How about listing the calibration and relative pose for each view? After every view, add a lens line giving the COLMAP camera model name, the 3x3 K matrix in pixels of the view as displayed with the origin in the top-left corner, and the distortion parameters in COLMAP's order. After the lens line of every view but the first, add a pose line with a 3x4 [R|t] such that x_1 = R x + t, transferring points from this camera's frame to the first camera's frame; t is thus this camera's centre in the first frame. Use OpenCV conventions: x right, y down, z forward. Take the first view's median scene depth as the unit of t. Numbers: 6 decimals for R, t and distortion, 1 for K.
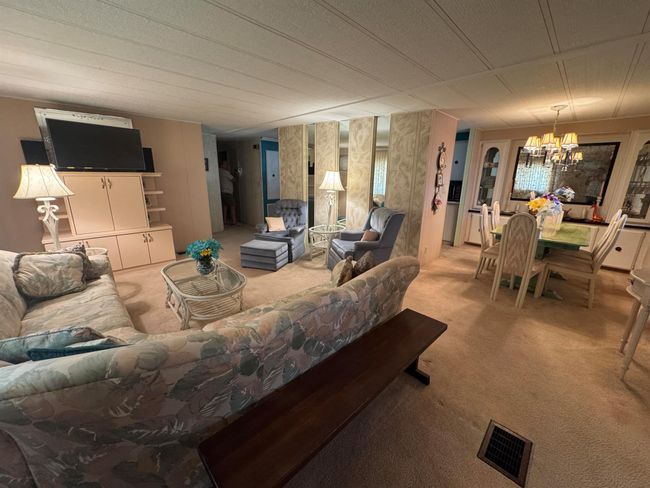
lens RADIAL K [[260.4, 0, 323.7], [0, 260.4, 243.1], [0, 0, 1]] dist [-0.000917, 0.000587]
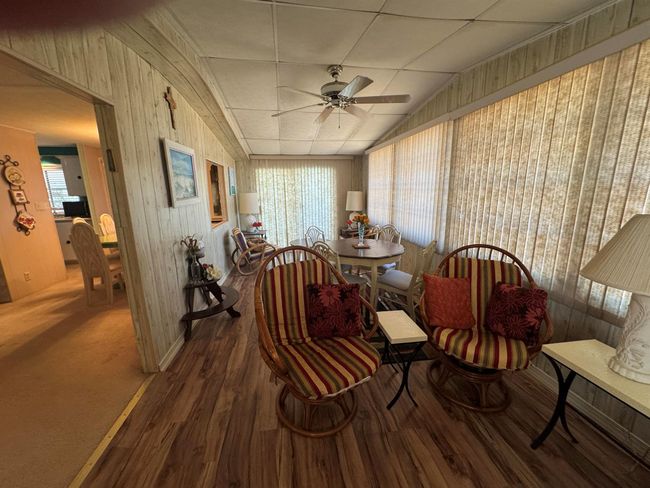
lens RADIAL K [[260.4, 0, 324.5], [0, 260.4, 243.5], [0, 0, 1]] dist [-0.000917, 0.000587]
pose [[0.591514, -0.191240, 0.783287, 0.382918], [0.231655, 0.970815, 0.062086, 0.113635], [-0.772300, 0.144728, 0.618552, -0.386504]]
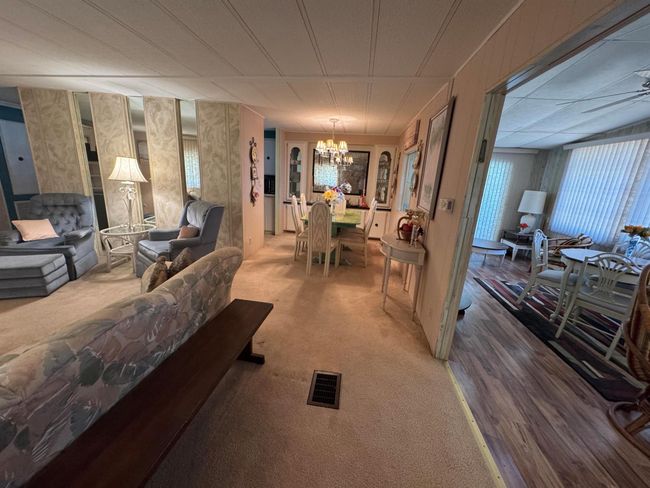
lens RADIAL K [[260.4, 0, 323.6], [0, 260.4, 243.7], [0, 0, 1]] dist [-0.000917, 0.000587]
pose [[0.797326, -0.124069, 0.590659, 0.013192], [0.111042, 0.992093, 0.058496, 0.009775], [-0.593246, 0.018948, 0.804798, -0.007736]]
